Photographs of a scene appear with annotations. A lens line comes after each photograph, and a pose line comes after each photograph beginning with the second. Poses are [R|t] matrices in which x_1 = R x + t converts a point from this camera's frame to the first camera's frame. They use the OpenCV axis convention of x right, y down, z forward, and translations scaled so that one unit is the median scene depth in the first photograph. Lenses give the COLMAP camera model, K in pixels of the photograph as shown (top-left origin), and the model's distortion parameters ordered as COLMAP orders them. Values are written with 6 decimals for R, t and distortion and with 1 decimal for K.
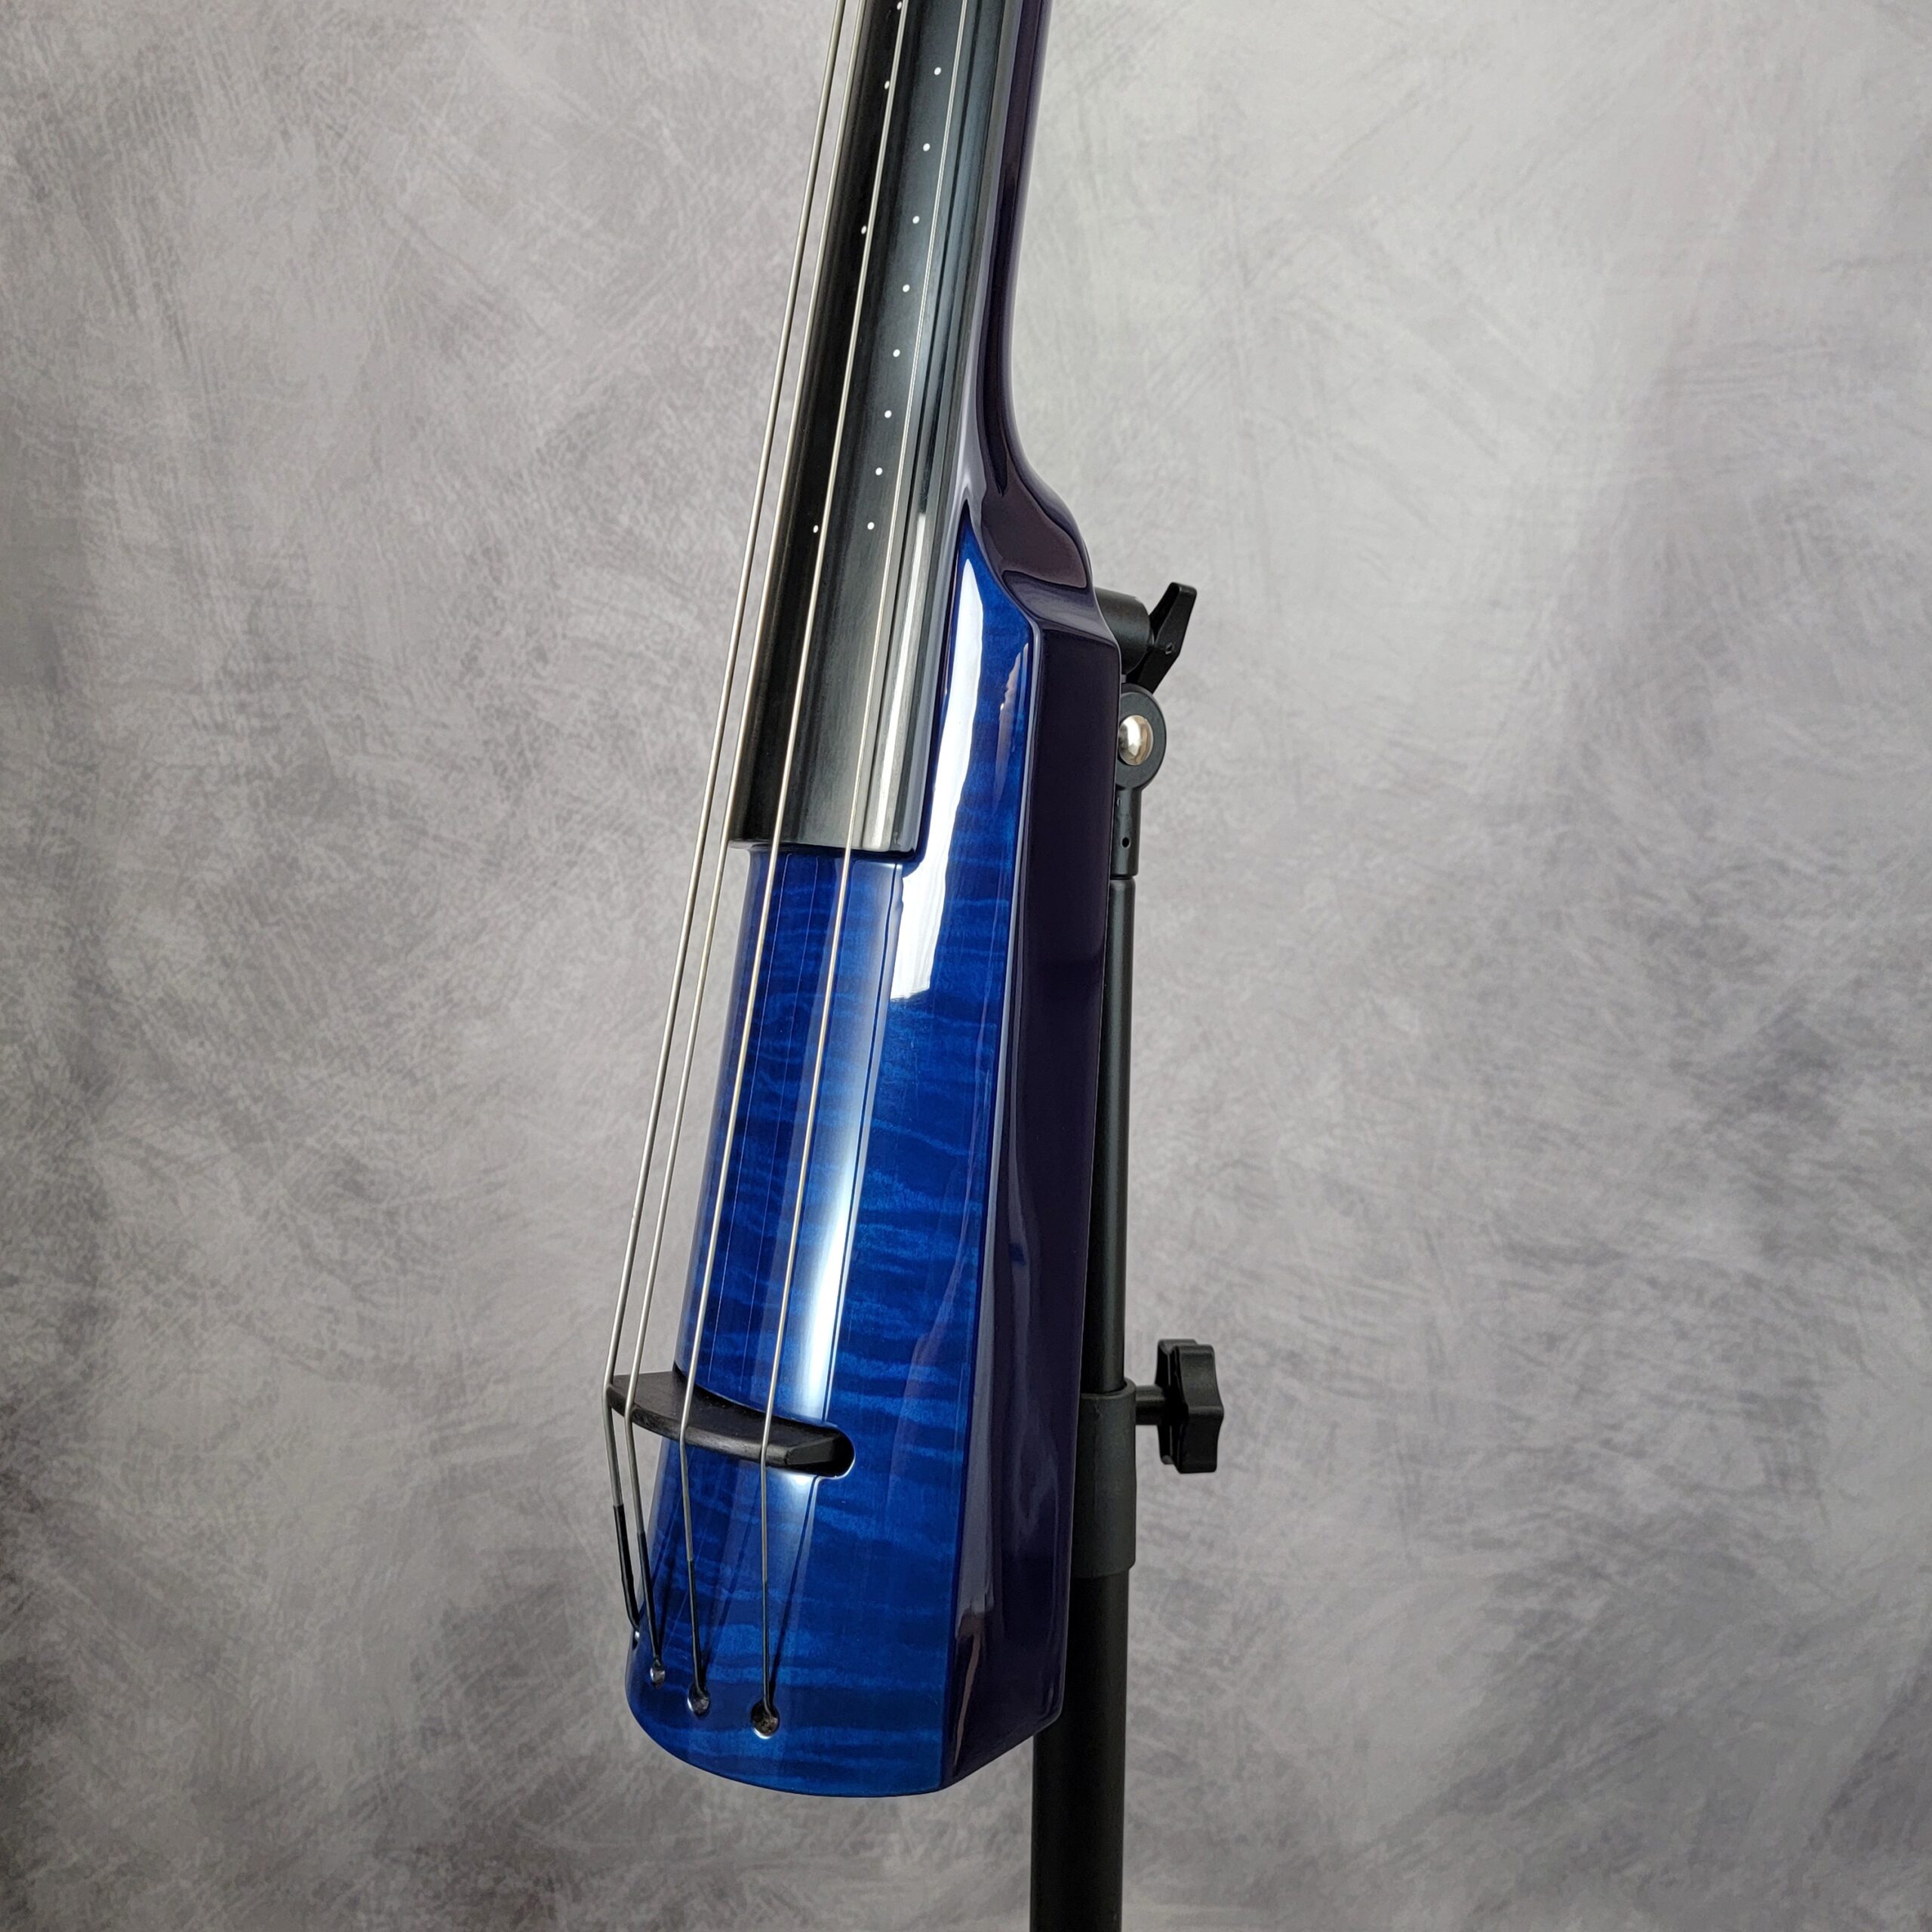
lens RADIAL K [[2025.3, 0, 941.5], [0, 2025.3, 965.4], [0, 0, 1]] dist [0.080890, -0.095257]
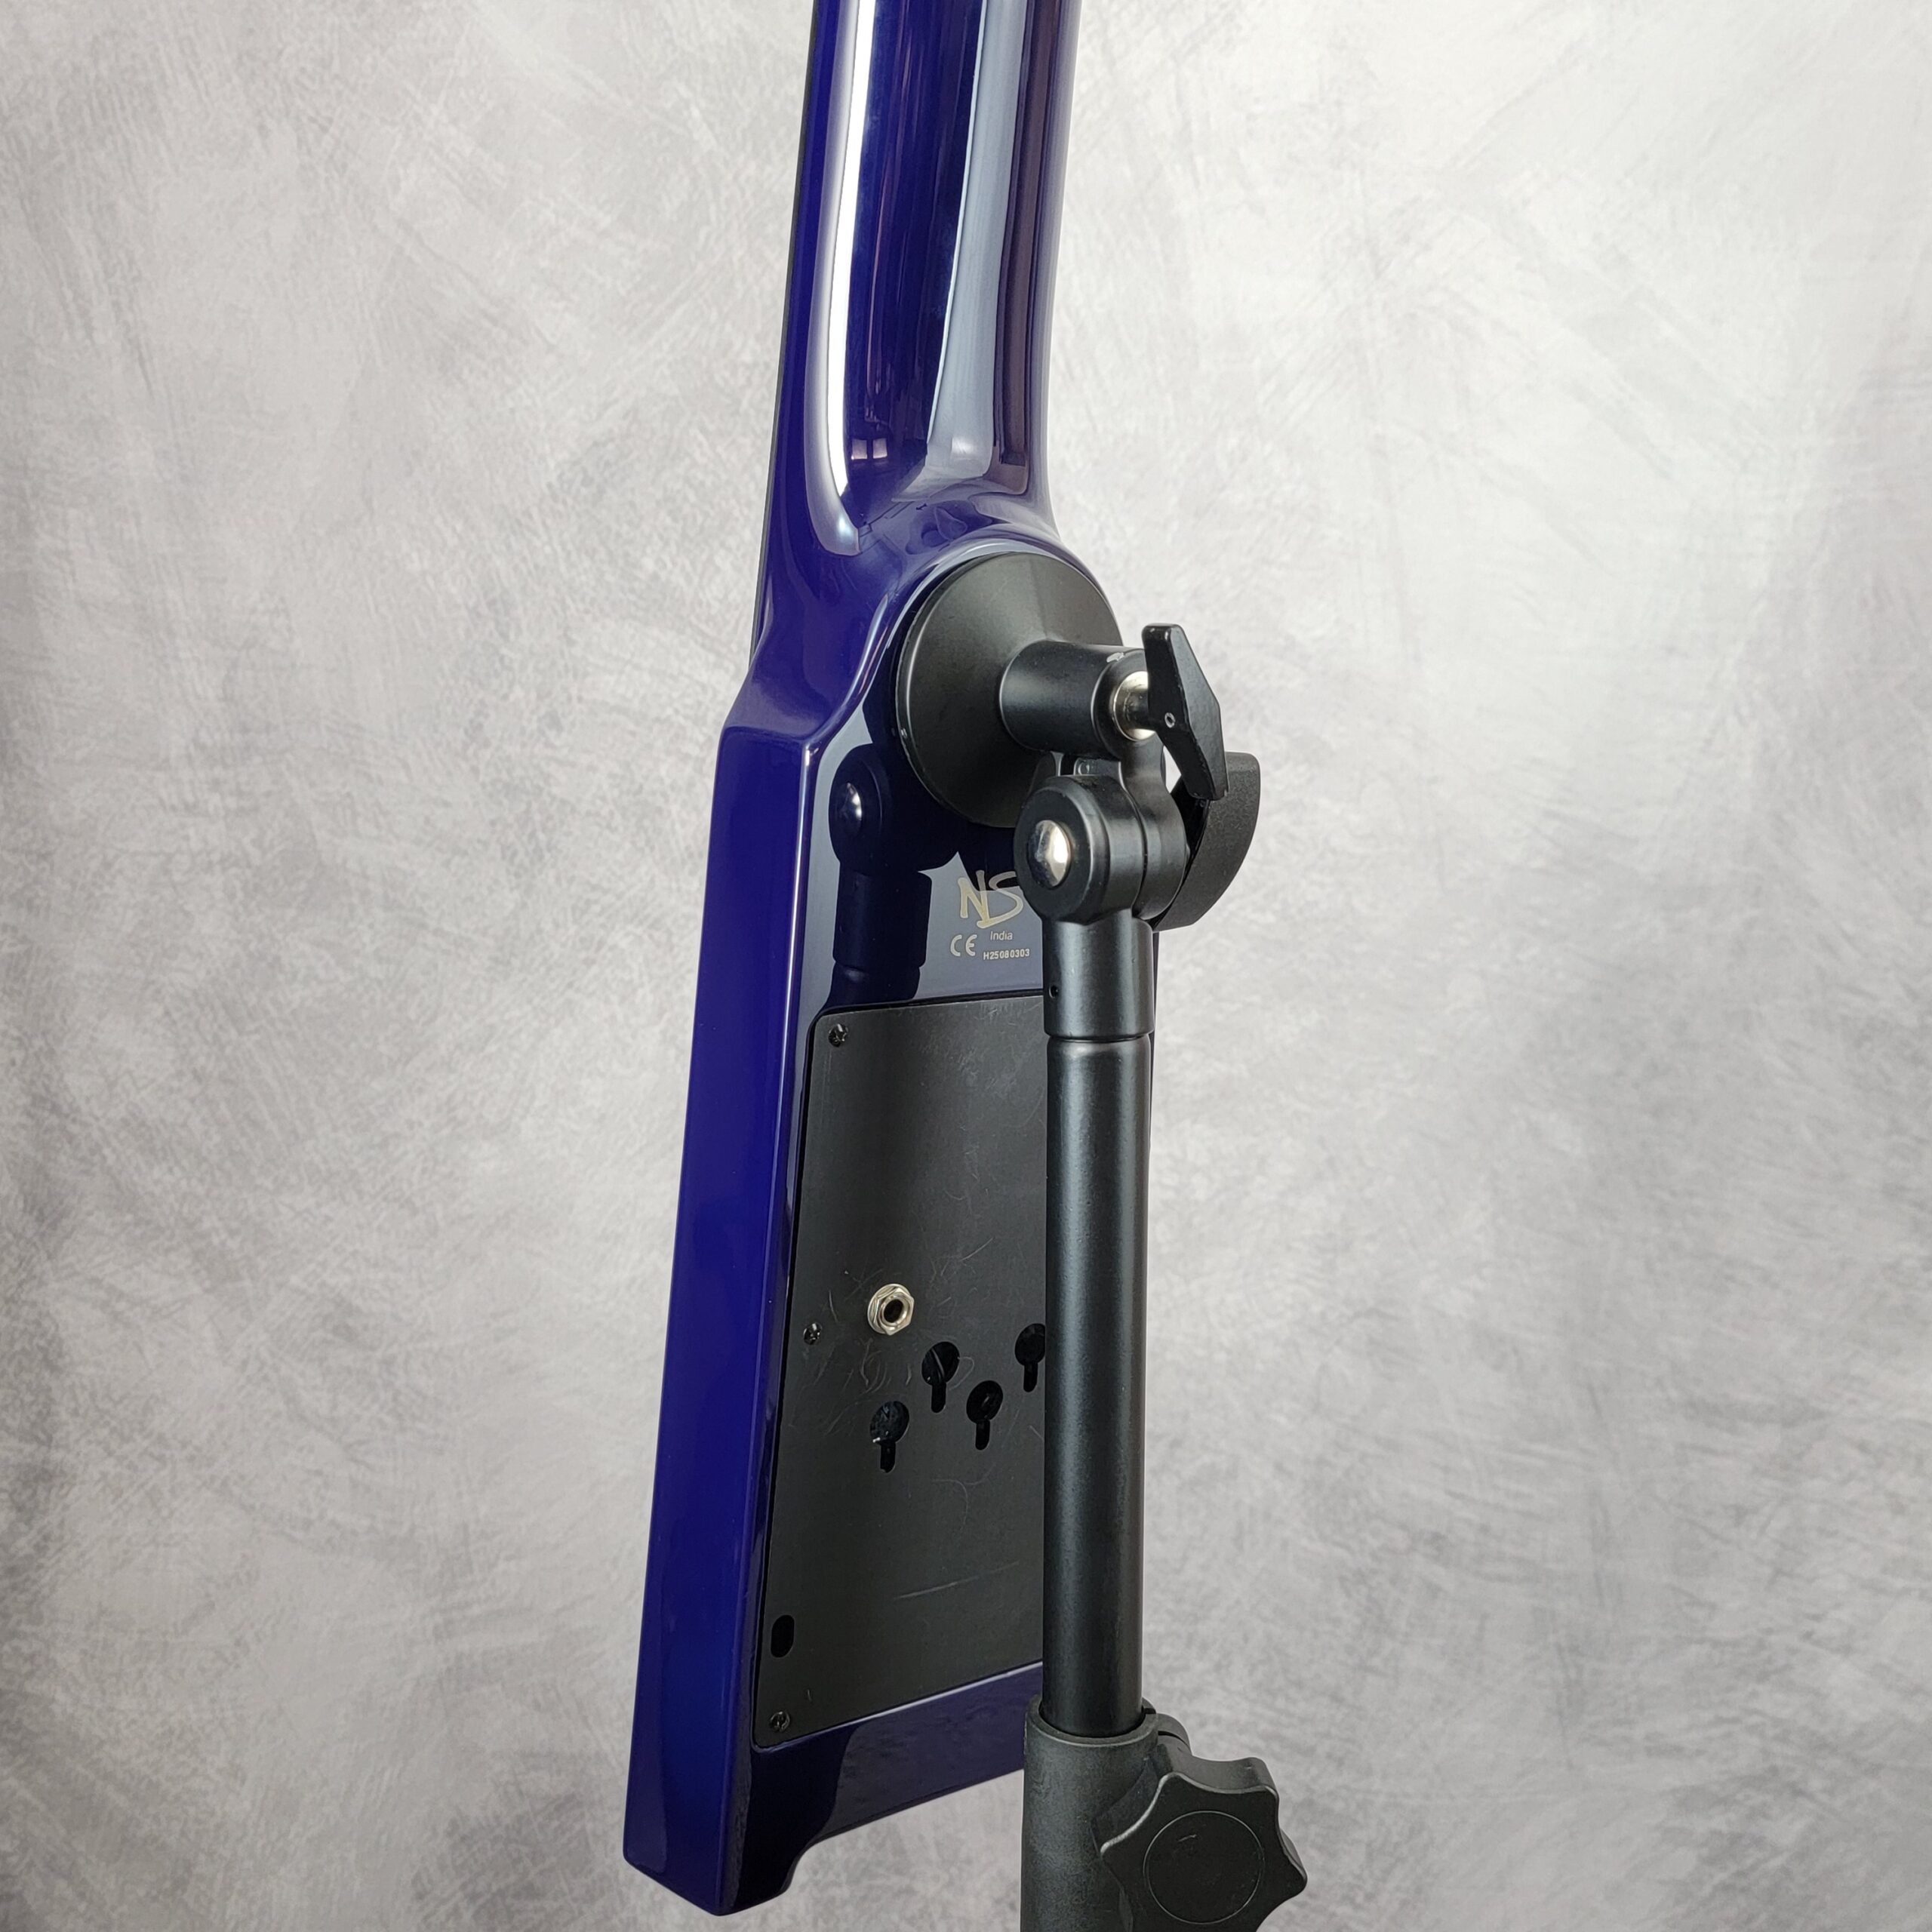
lens RADIAL K [[1796.9, 0, 922.3], [0, 1796.9, 967.7], [0, 0, 1]] dist [0.055006, -0.040392]
pose [[0.998875, -0.004123, -0.047236, -0.004490], [0.003183, 0.999796, -0.019965, -0.031046], [0.047308, 0.019793, 0.998684, 0.237086]]
